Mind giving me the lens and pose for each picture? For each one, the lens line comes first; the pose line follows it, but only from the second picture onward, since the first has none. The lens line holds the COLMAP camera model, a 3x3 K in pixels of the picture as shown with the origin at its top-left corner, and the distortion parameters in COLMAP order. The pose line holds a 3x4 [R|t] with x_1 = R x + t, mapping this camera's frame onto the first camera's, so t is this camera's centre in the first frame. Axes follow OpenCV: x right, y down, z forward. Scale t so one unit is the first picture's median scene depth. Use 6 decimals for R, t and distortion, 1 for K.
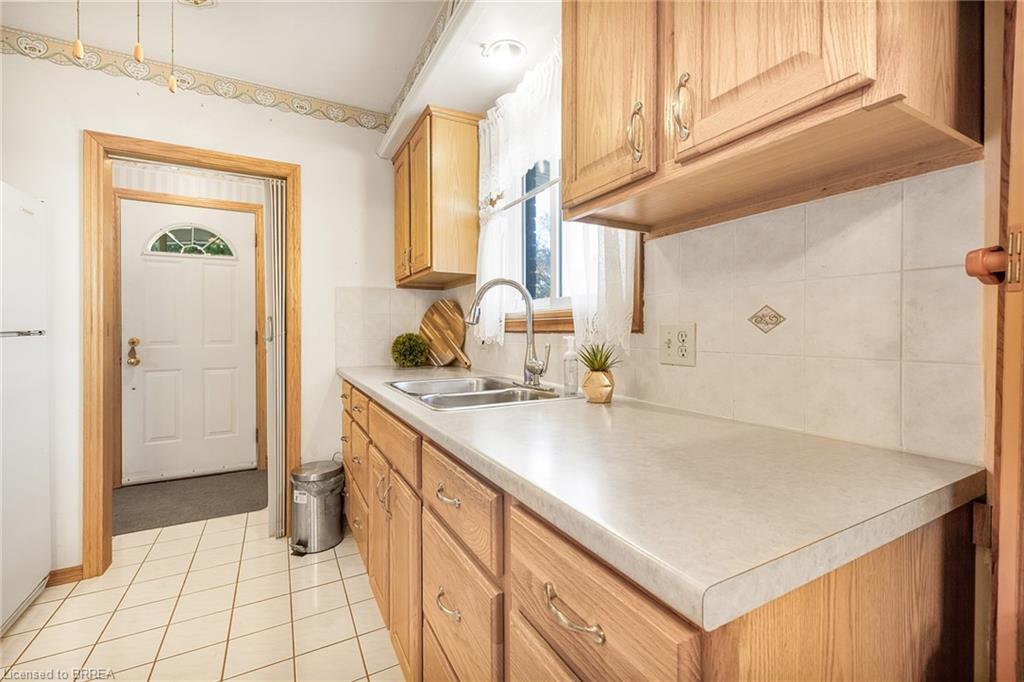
lens RADIAL K [[431.6, 0, 508.5], [0, 431.6, 330.7], [0, 0, 1]] dist [0.001858, -0.000431]
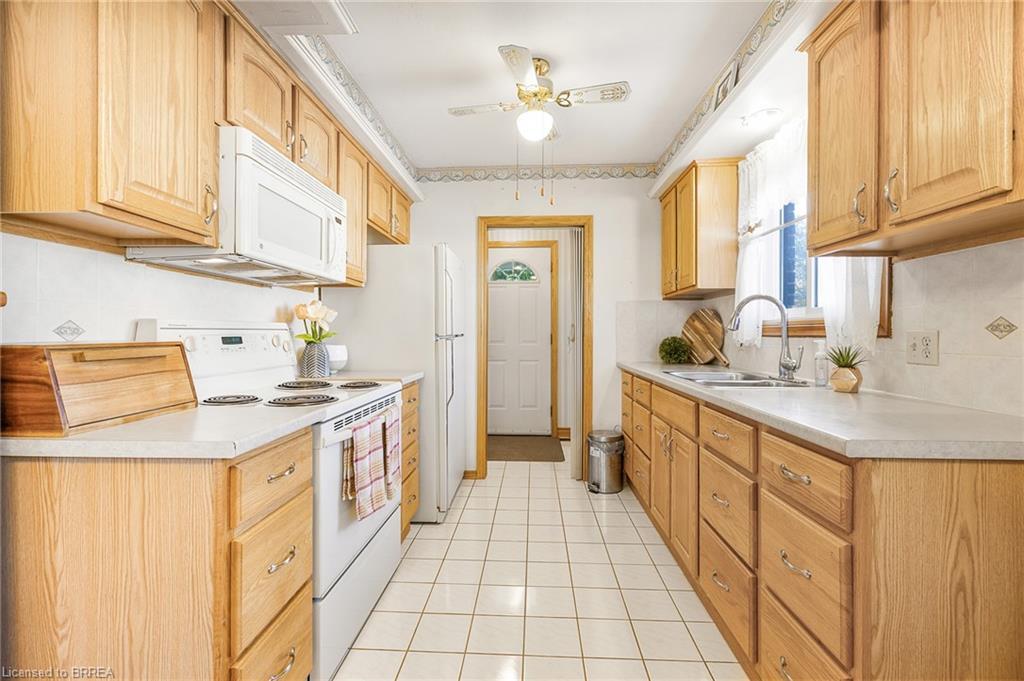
lens RADIAL K [[431.6, 0, 511.4], [0, 431.6, 333.9], [0, 0, 1]] dist [0.001858, -0.000431]
pose [[0.856708, 0.003760, -0.515788, 0.013101], [-0.003266, 0.999993, 0.001865, -0.003315], [0.515791, 0.000087, 0.856714, -0.377823]]
